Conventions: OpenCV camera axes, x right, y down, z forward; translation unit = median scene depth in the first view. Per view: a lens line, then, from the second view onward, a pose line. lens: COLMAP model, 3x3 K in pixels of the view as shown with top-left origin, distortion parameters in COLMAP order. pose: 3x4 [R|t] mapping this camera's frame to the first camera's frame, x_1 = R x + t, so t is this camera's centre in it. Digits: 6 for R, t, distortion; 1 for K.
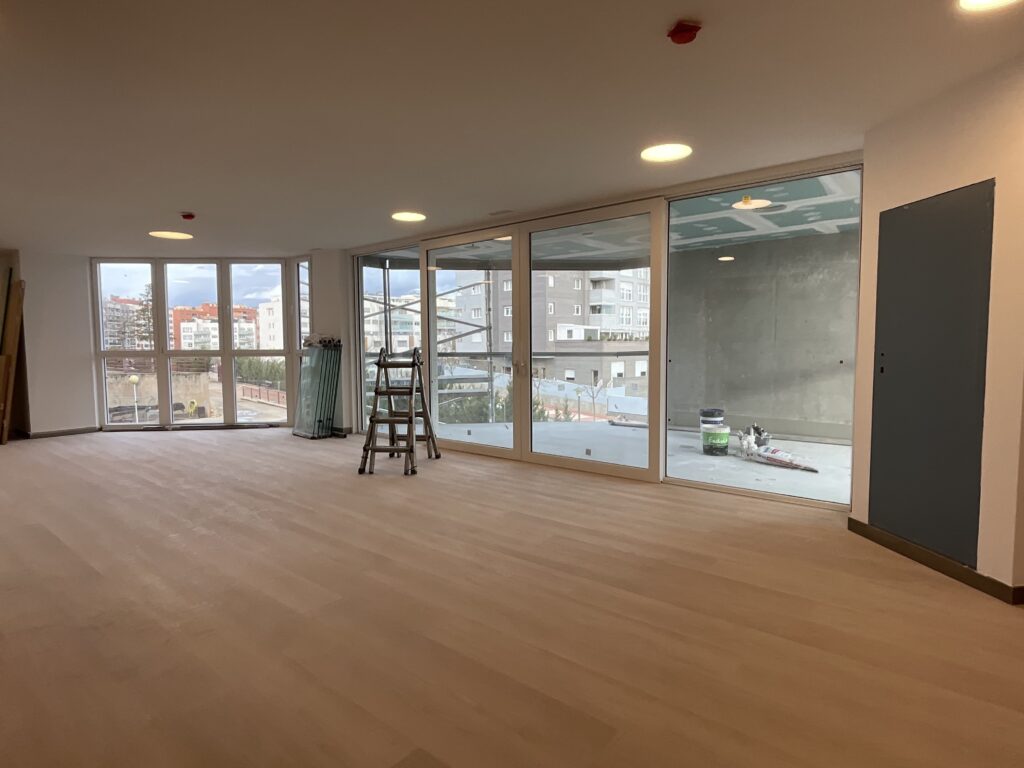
lens RADIAL K [[538.9, 0, 510.8], [0, 538.9, 383.3], [0, 0, 1]] dist [0.001294, 0.000264]
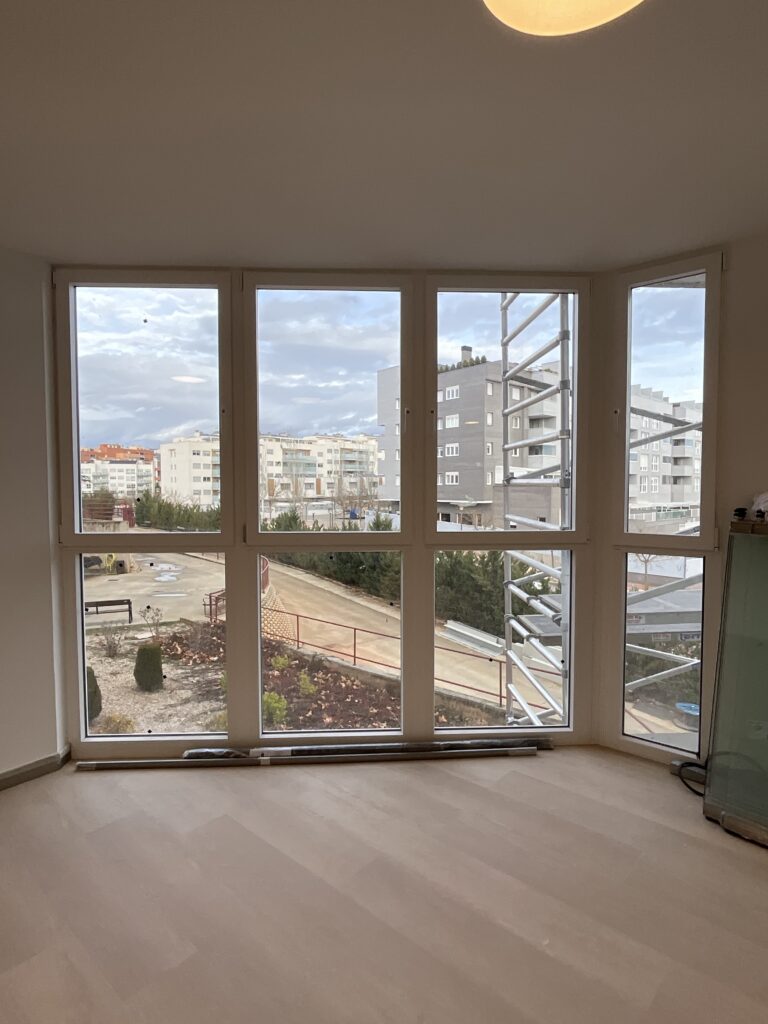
lens RADIAL K [[538.9, 0, 383.5], [0, 538.9, 514.4], [0, 0, 1]] dist [0.001294, 0.000264]
pose [[0.999475, 0.006071, -0.031818, -0.073526], [-0.006711, 0.999777, -0.020036, -0.009029], [0.031689, 0.020239, 0.999293, 0.088044]]
